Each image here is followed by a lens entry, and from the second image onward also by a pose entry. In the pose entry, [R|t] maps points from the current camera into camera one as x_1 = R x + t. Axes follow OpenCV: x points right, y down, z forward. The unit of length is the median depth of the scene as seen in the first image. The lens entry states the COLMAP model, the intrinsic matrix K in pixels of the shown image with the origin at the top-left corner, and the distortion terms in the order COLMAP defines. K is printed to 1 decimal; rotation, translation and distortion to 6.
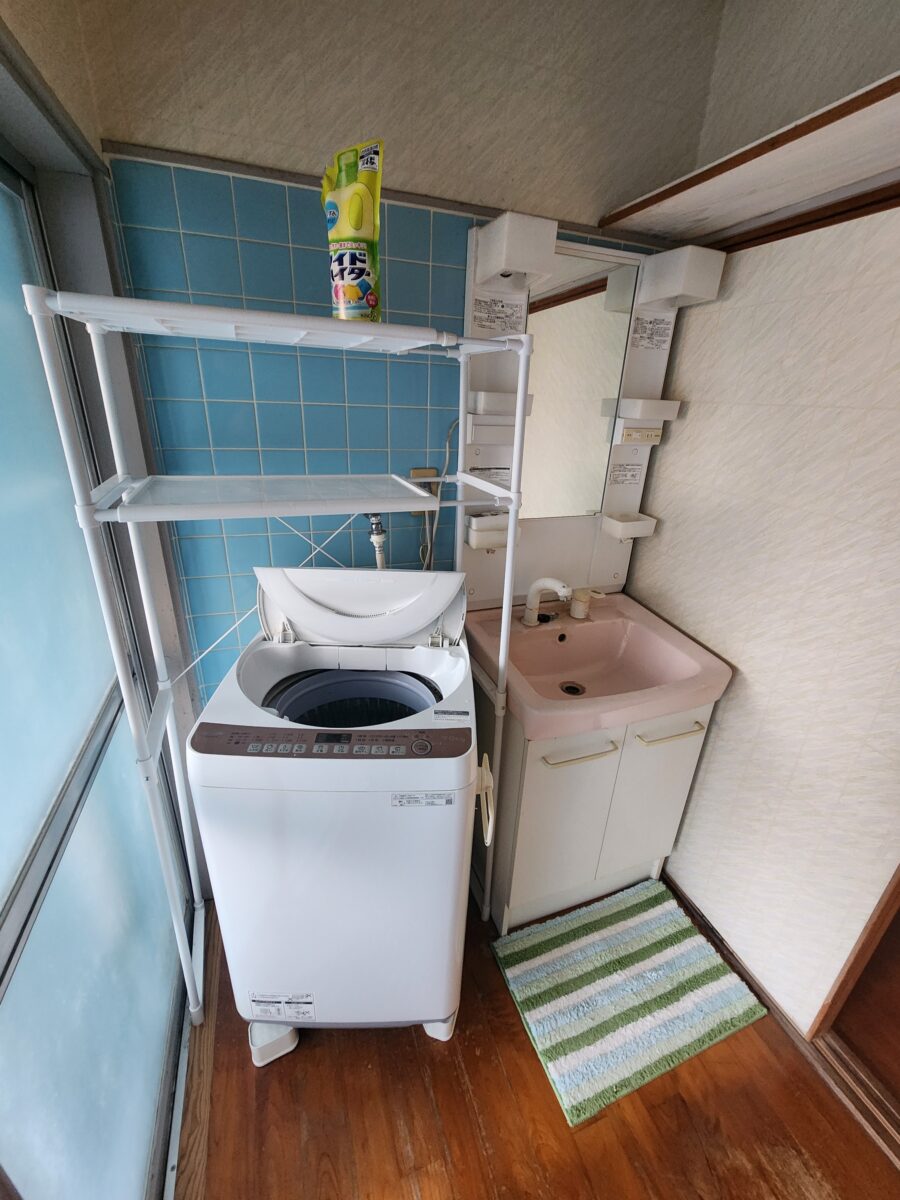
lens RADIAL K [[493.8, 0, 446.7], [0, 493.8, 597.1], [0, 0, 1]] dist [-0.000456, -0.000371]
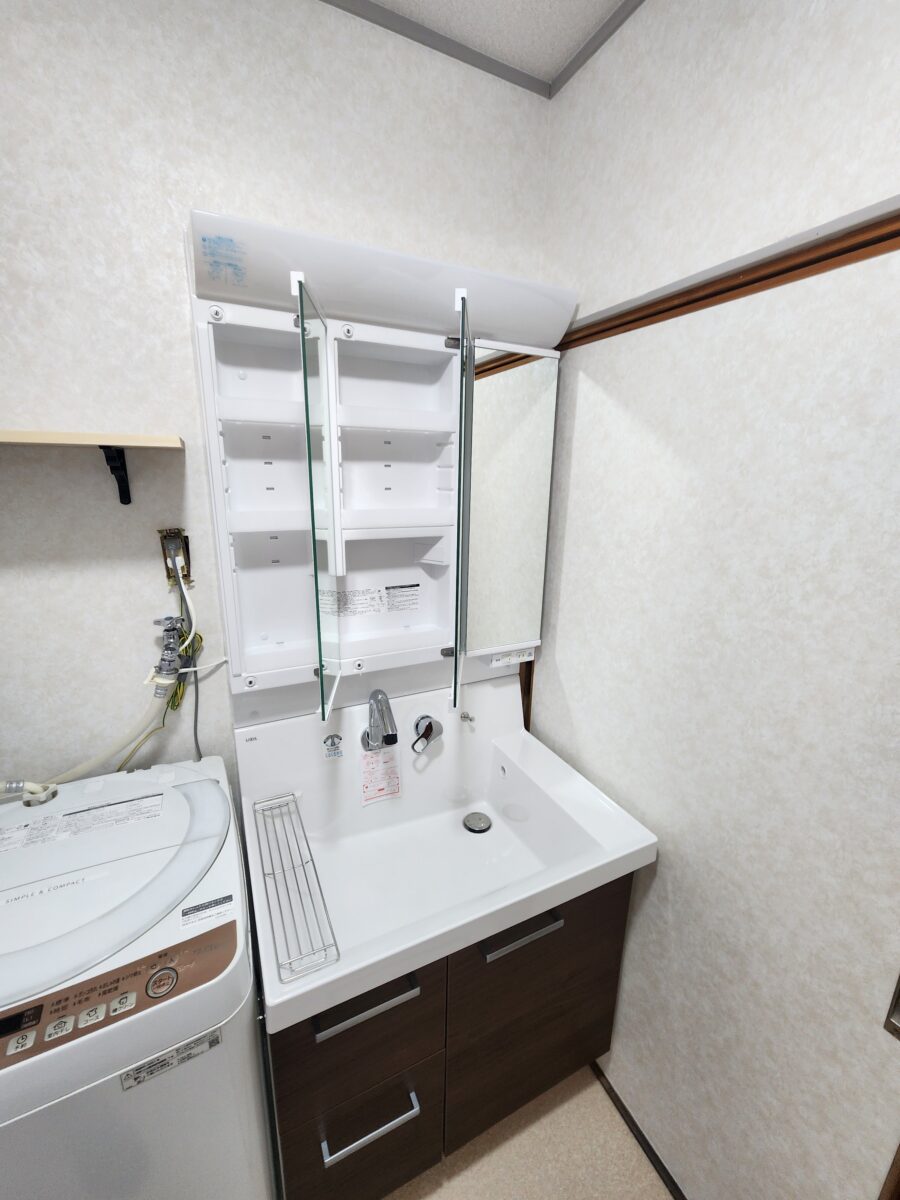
lens RADIAL K [[493.8, 0, 446.7], [0, 493.8, 597.1], [0, 0, 1]] dist [-0.000456, -0.000371]
pose [[0.904556, -0.127771, 0.406759, 0.104999], [0.173050, 0.981947, -0.076382, -0.124368], [-0.389656, 0.139482, 0.910337, 0.099460]]
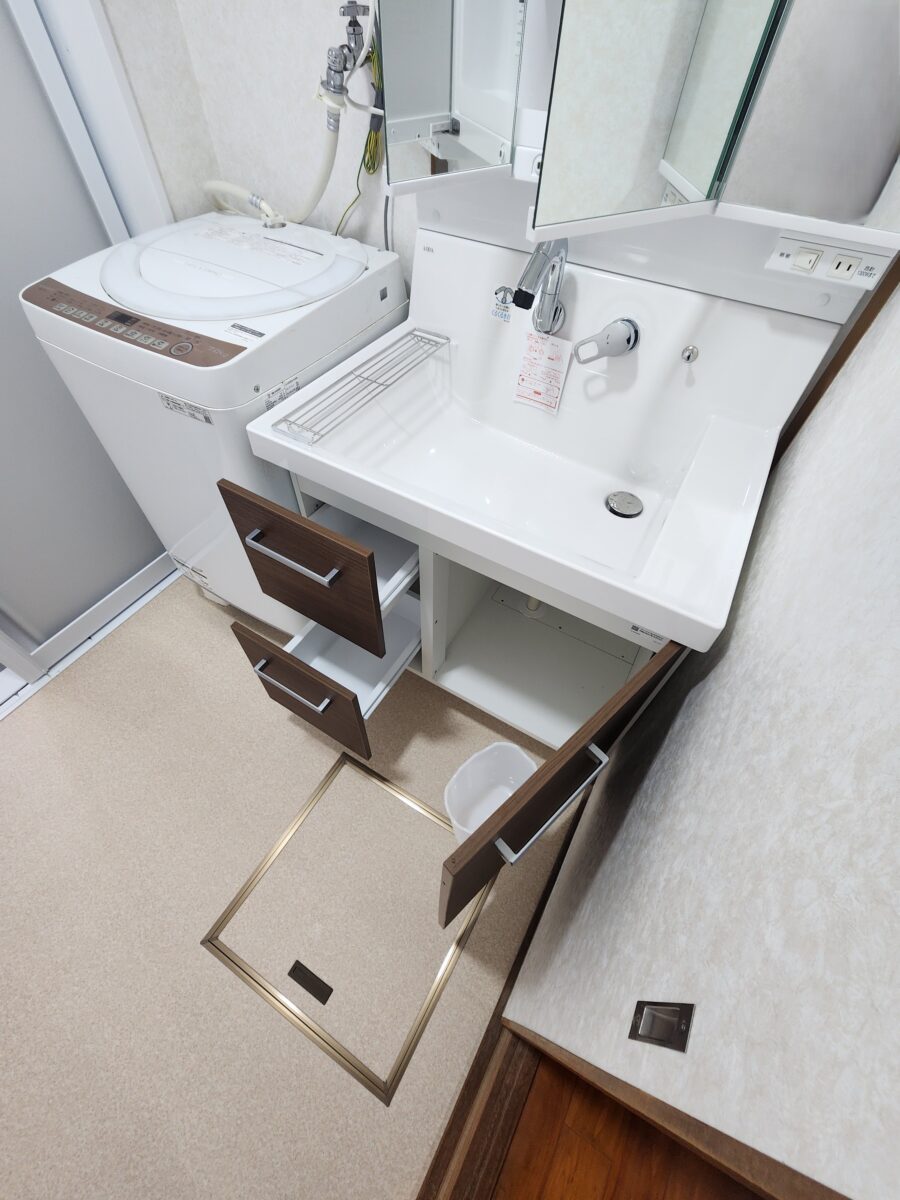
lens RADIAL K [[493.8, 0, 446.7], [0, 493.8, 597.1], [0, 0, 1]] dist [-0.000456, -0.000371]
pose [[0.852646, 0.402451, -0.333209, 0.848329], [-0.190727, 0.833465, 0.518613, 0.121564], [0.486434, -0.378641, 0.787409, 0.353457]]
